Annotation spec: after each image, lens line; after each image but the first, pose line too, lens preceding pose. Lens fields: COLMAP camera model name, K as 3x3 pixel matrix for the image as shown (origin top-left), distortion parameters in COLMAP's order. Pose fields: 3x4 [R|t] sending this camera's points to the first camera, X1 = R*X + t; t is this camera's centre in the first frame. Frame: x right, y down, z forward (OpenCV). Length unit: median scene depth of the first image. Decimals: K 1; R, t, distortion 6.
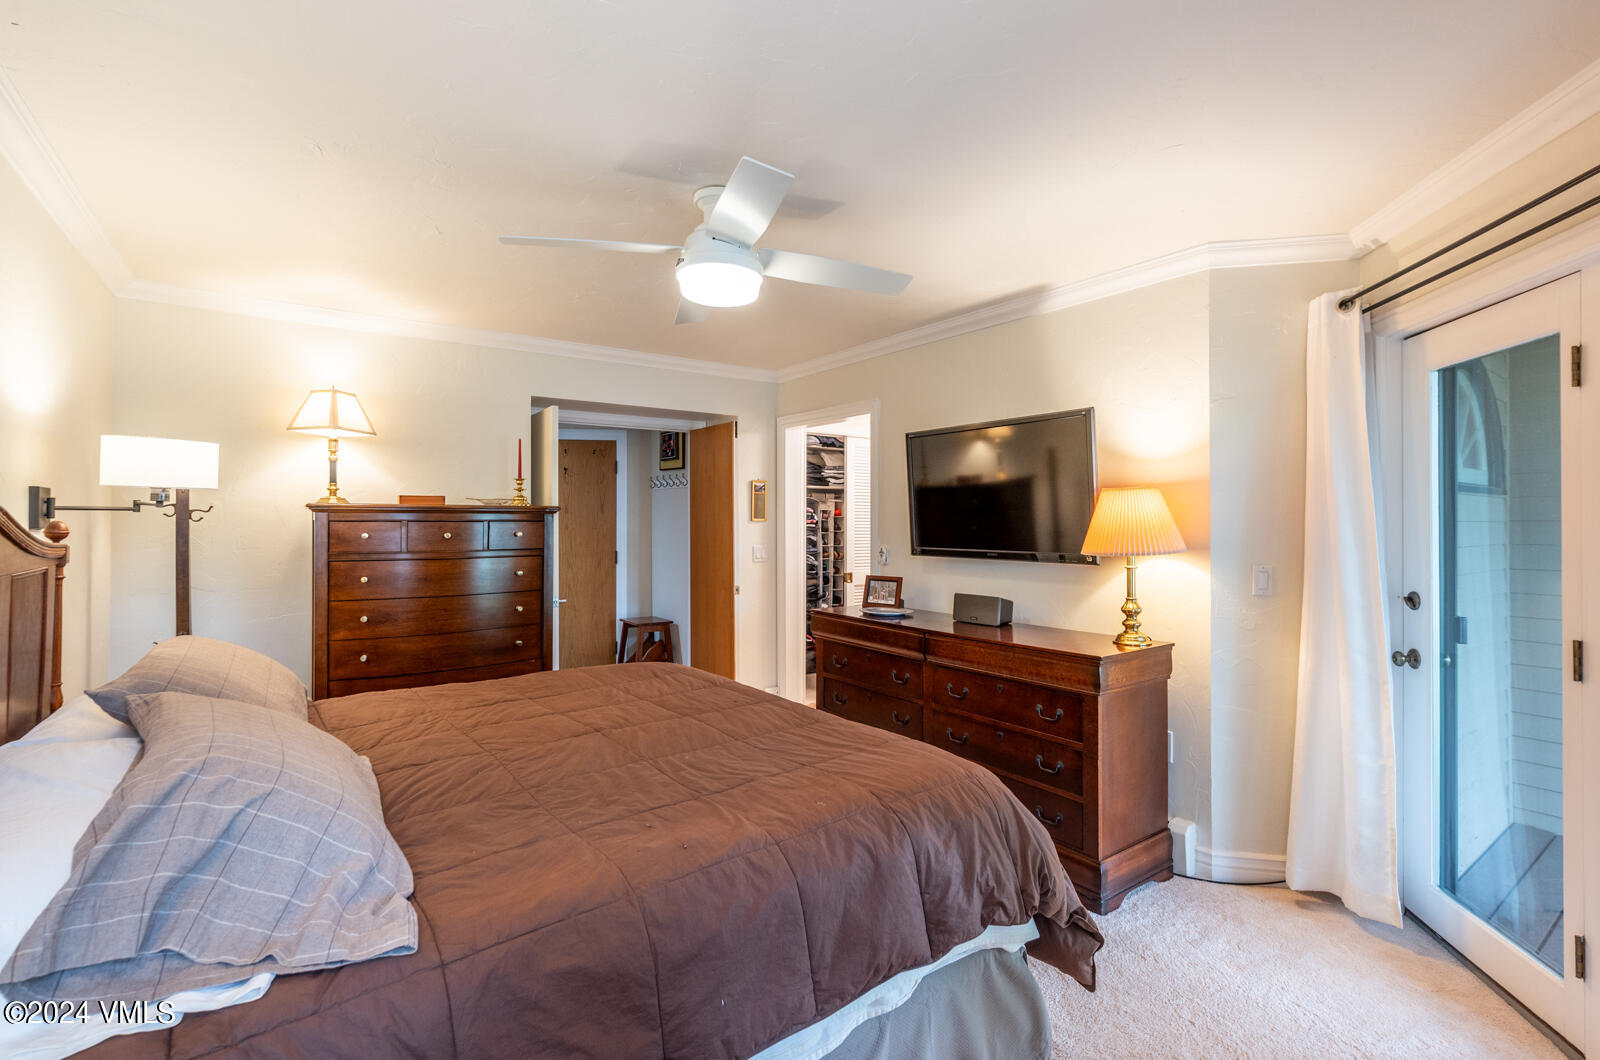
lens RADIAL K [[740.8, 0, 800.0], [0, 740.8, 530.0], [0, 0, 1]] dist [-0.001507, -0.000522]
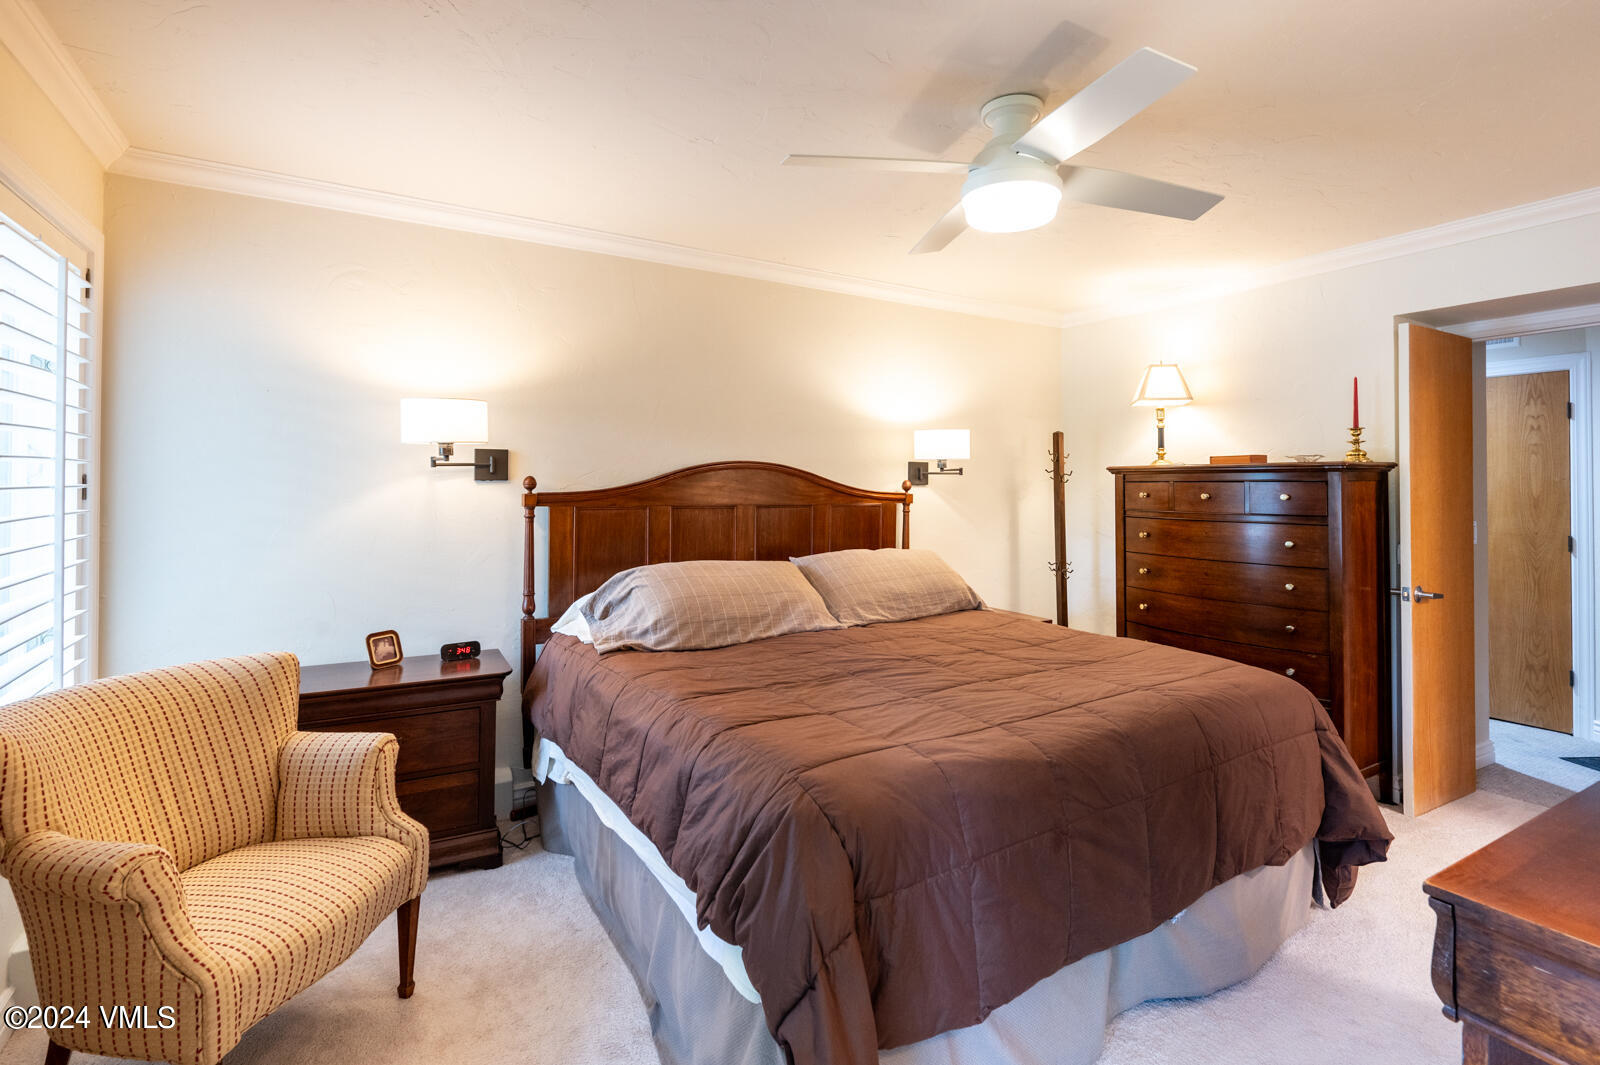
lens RADIAL K [[755.4, 0, 794.7], [0, 755.4, 477.6], [0, 0, 1]] dist [0.002765, 0.000248]
pose [[-0.105065, -0.015704, -0.994341, 0.556012], [-0.021864, 0.999670, -0.013477, 0.008047], [0.994225, 0.020325, -0.105374, 0.572431]]
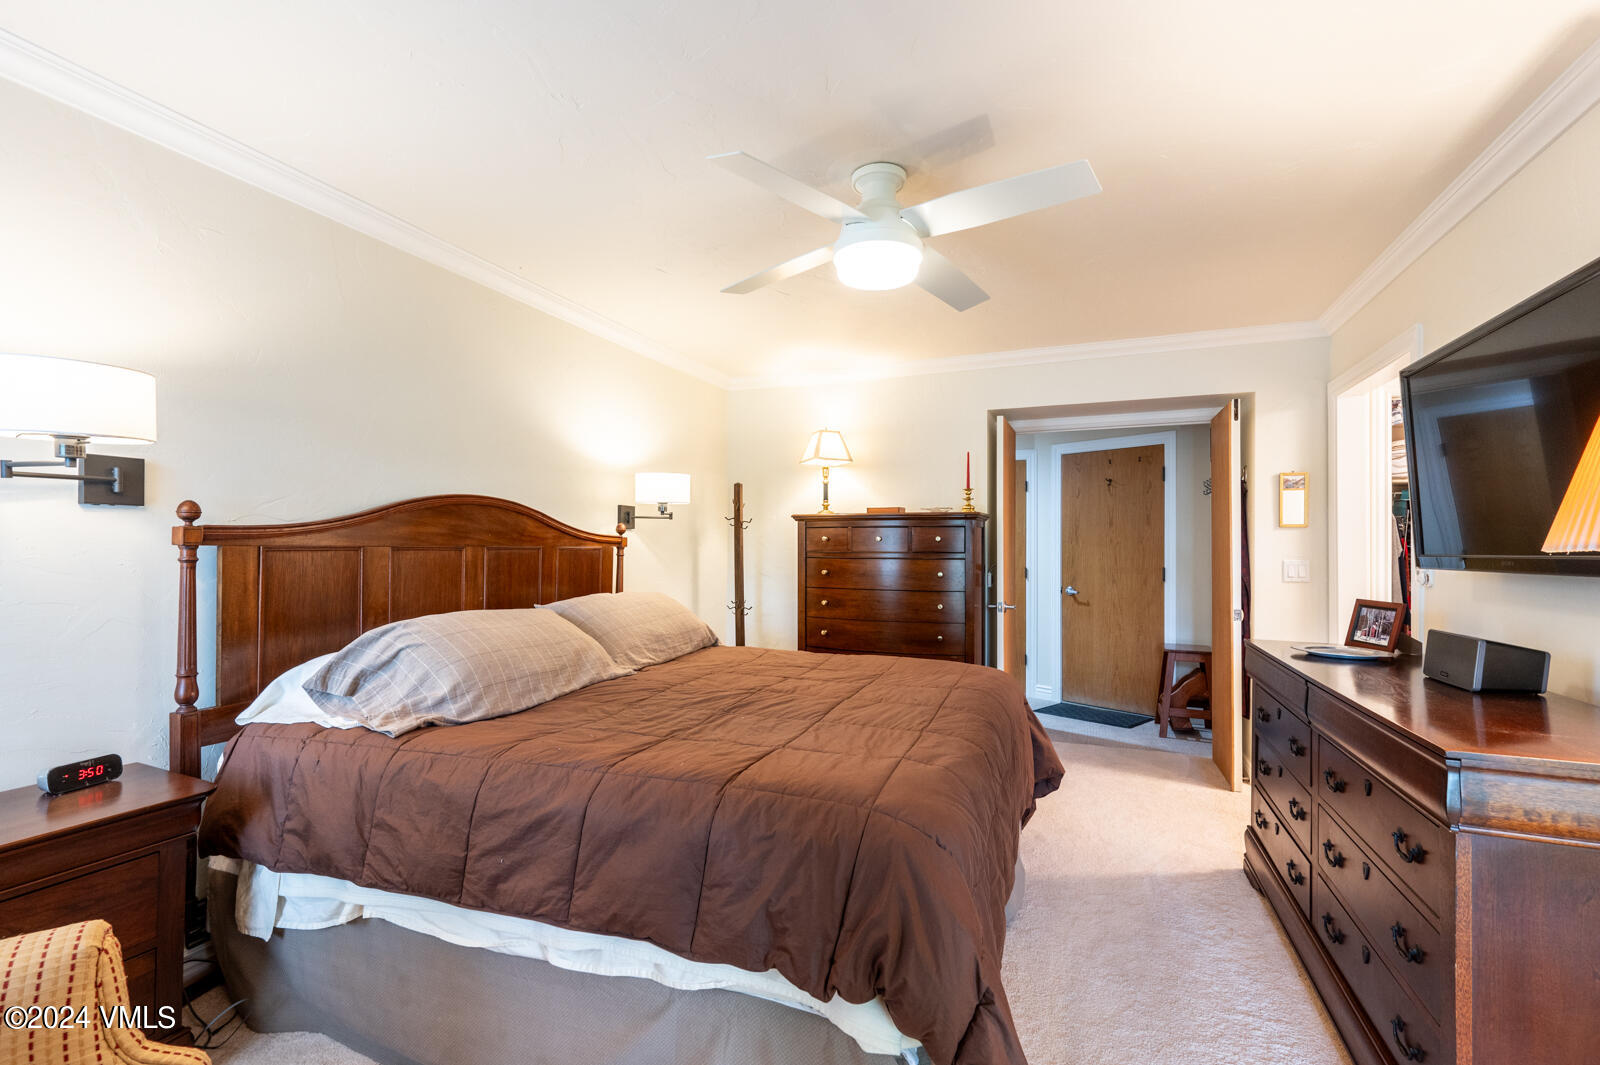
lens RADIAL K [[711.4, 0, 782.8], [0, 711.4, 539.7], [0, 0, 1]] dist [-0.000450, 0.000177]
pose [[0.509580, -0.010181, -0.860363, 0.431055], [-0.017374, 0.999604, -0.022120, 0.037240], [0.860248, 0.026220, 0.509201, 0.282805]]
